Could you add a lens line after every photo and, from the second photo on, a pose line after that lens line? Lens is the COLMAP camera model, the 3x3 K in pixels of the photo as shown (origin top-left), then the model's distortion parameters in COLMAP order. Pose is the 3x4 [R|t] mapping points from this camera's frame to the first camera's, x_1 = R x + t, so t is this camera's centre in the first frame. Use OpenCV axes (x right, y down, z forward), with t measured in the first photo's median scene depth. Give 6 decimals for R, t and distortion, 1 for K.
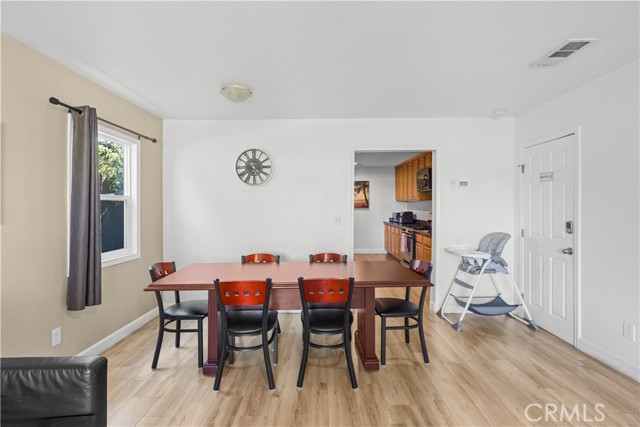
lens RADIAL K [[314.5, 0, 319.6], [0, 314.5, 204.9], [0, 0, 1]] dist [-0.001838, -0.000078]
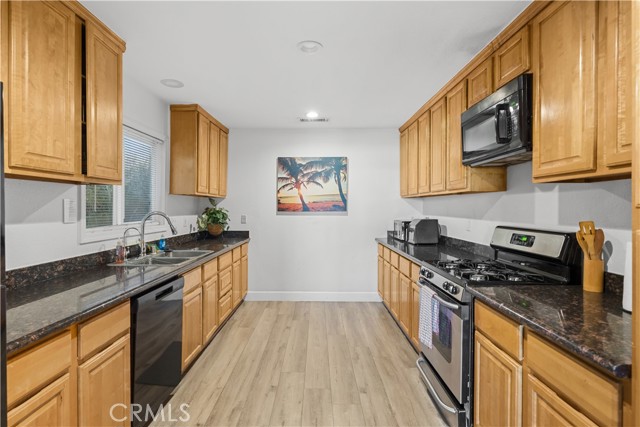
lens RADIAL K [[333.3, 0, 317.9], [0, 333.3, 209.6], [0, 0, 1]] dist [-0.000759, -0.001102]
pose [[0.999964, 0.002676, 0.008075, 0.106664], [-0.002774, 0.999922, 0.012218, 0.001667], [-0.008041, -0.012240, 0.999893, 0.470995]]
